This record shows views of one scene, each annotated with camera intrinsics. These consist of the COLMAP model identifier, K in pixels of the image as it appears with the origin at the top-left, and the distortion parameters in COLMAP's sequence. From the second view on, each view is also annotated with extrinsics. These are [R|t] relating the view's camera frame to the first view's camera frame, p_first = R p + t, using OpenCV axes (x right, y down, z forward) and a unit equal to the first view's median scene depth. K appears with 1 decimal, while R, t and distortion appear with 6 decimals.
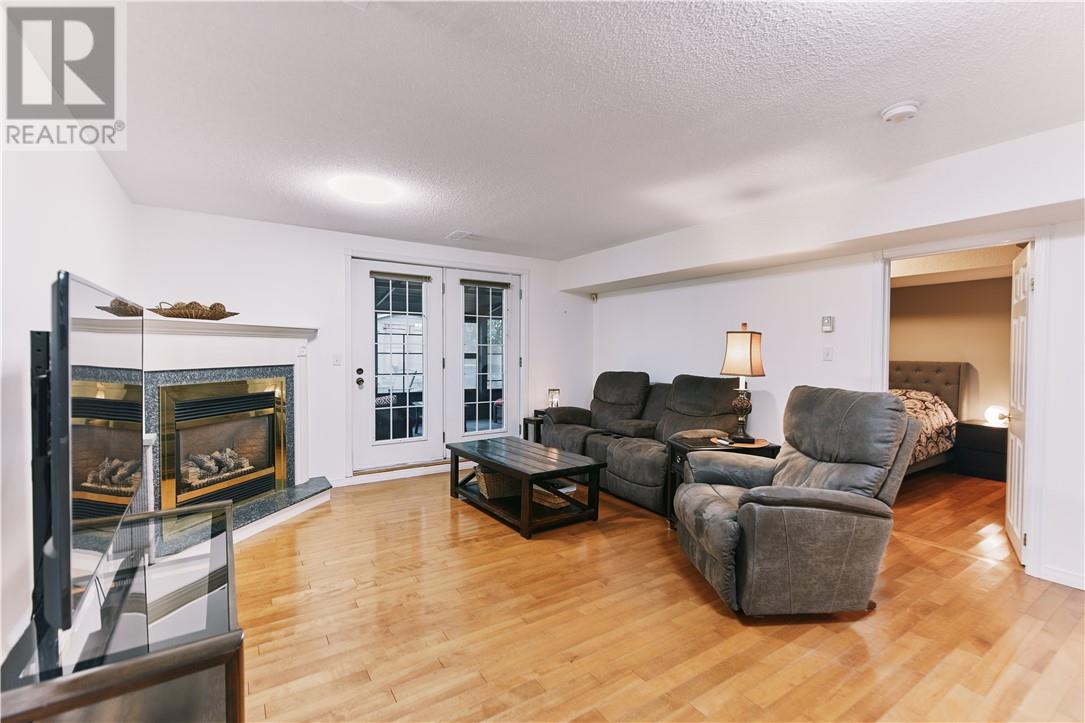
lens RADIAL K [[477.1, 0, 542.6], [0, 477.1, 361.9], [0, 0, 1]] dist [-0.000429, -0.000058]
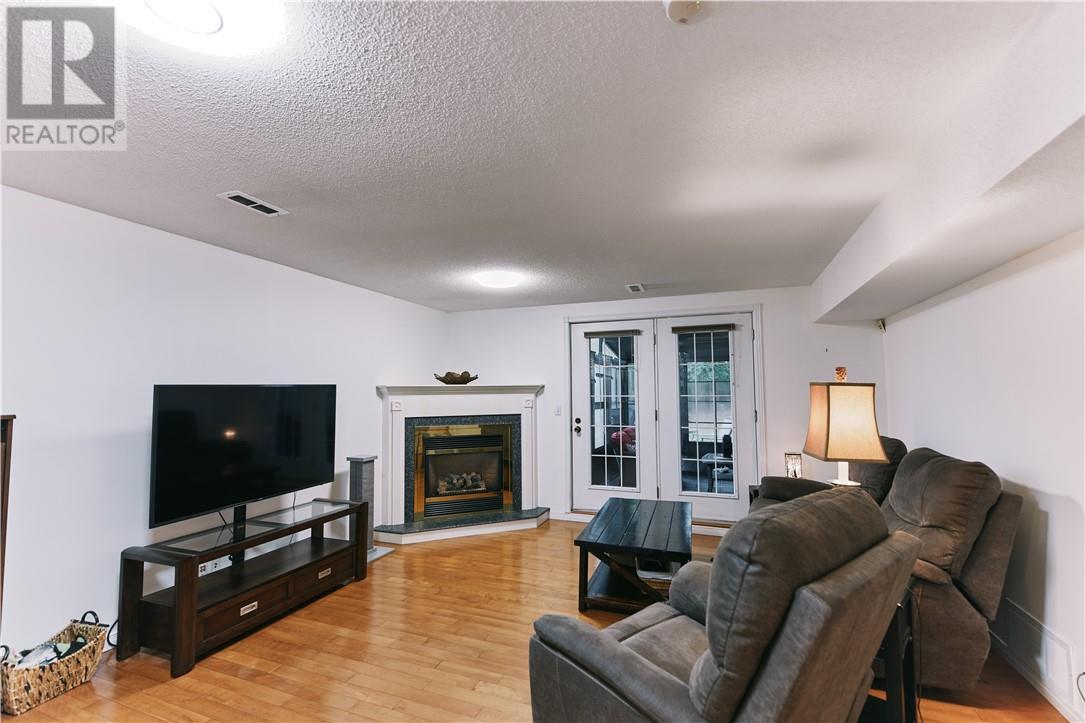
lens RADIAL K [[477.1, 0, 542.6], [0, 477.1, 361.9], [0, 0, 1]] dist [-0.000429, -0.000058]
pose [[0.573182, -0.060726, -0.817175, 0.660256], [-0.008942, 0.996727, -0.080342, -0.036570], [0.819379, 0.053358, 0.570763, 0.347273]]
